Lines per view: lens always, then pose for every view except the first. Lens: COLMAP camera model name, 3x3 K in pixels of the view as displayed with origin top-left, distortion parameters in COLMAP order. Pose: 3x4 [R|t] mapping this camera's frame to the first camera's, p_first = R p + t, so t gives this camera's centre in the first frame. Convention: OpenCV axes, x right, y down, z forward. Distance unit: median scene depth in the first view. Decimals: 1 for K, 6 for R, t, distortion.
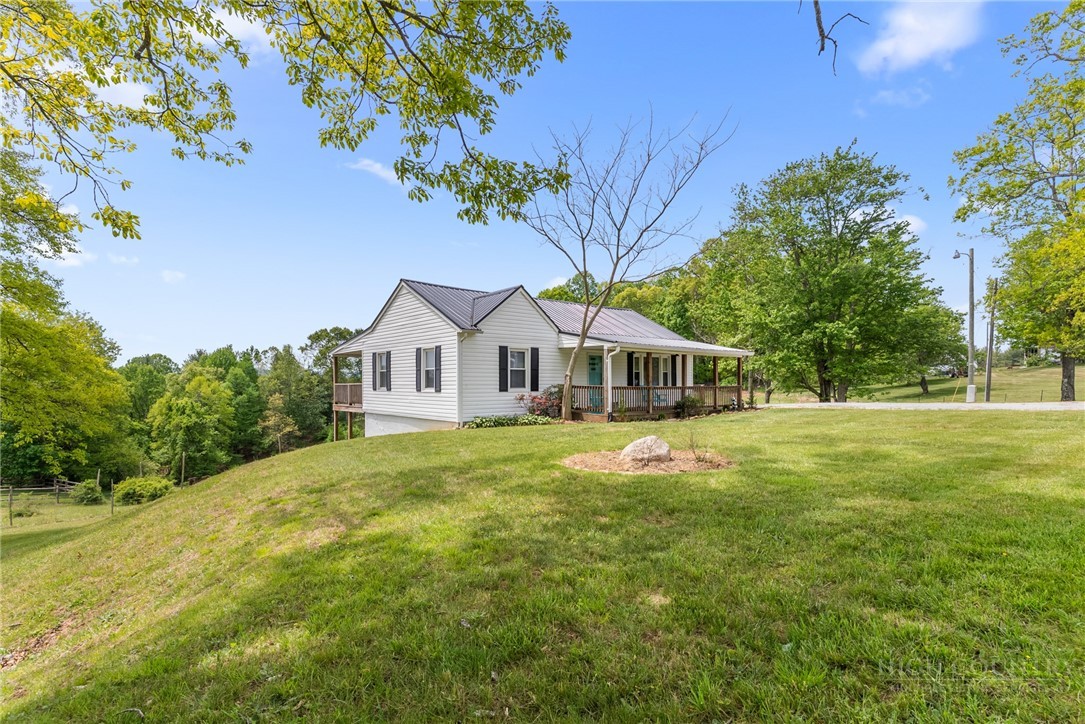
lens RADIAL K [[528.4, 0, 556.8], [0, 528.4, 388.1], [0, 0, 1]] dist [0.001426, 0.000487]
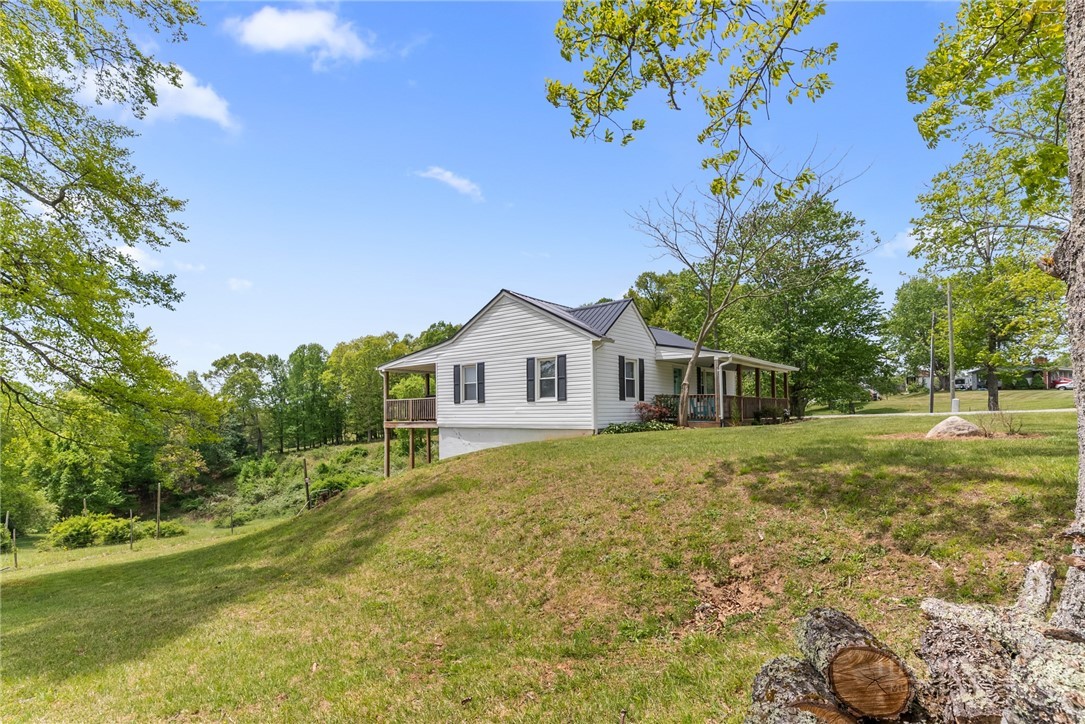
lens RADIAL K [[528.4, 0, 553.1], [0, 528.4, 409.1], [0, 0, 1]] dist [0.001426, 0.000487]
pose [[0.982631, -0.007129, 0.185435, -0.369027], [0.011026, 0.999739, -0.019994, 0.037000], [-0.185245, 0.021692, 0.982453, 0.018160]]
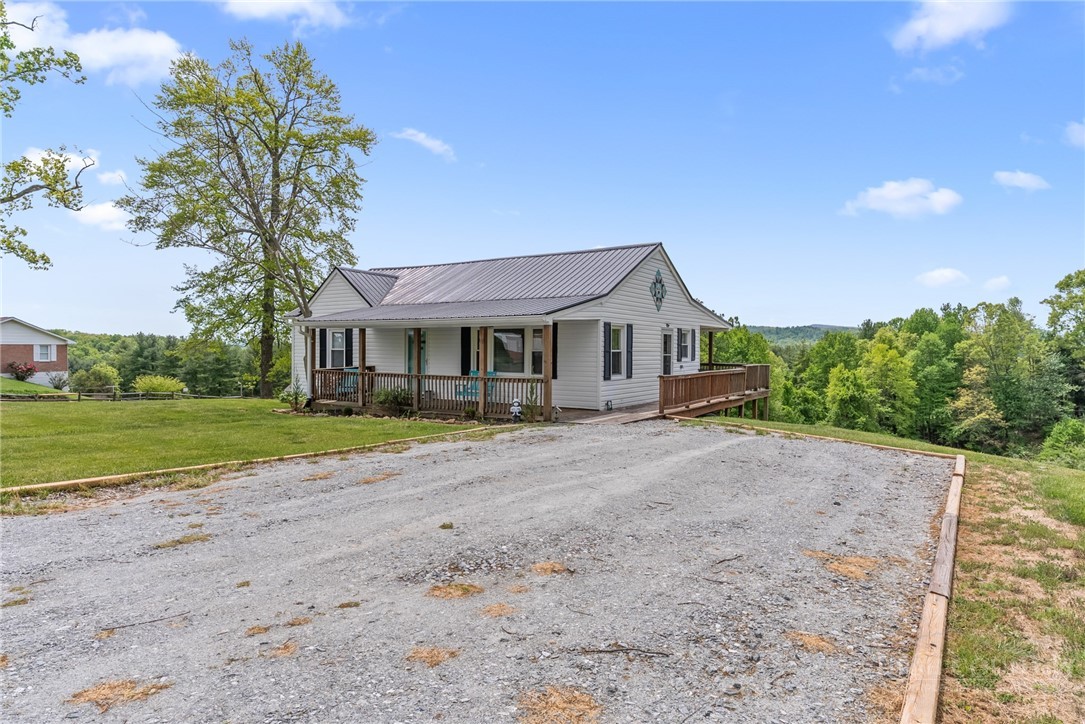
lens RADIAL K [[649.0, 0, 543.7], [0, 649.0, 354.7], [0, 0, 1]] dist [-0.007060, -0.000553]
pose [[0.278186, 0.018107, -0.960357, 0.896692], [-0.017900, 0.999746, 0.013665, -0.037830], [0.960360, 0.013389, 0.278439, 0.766143]]
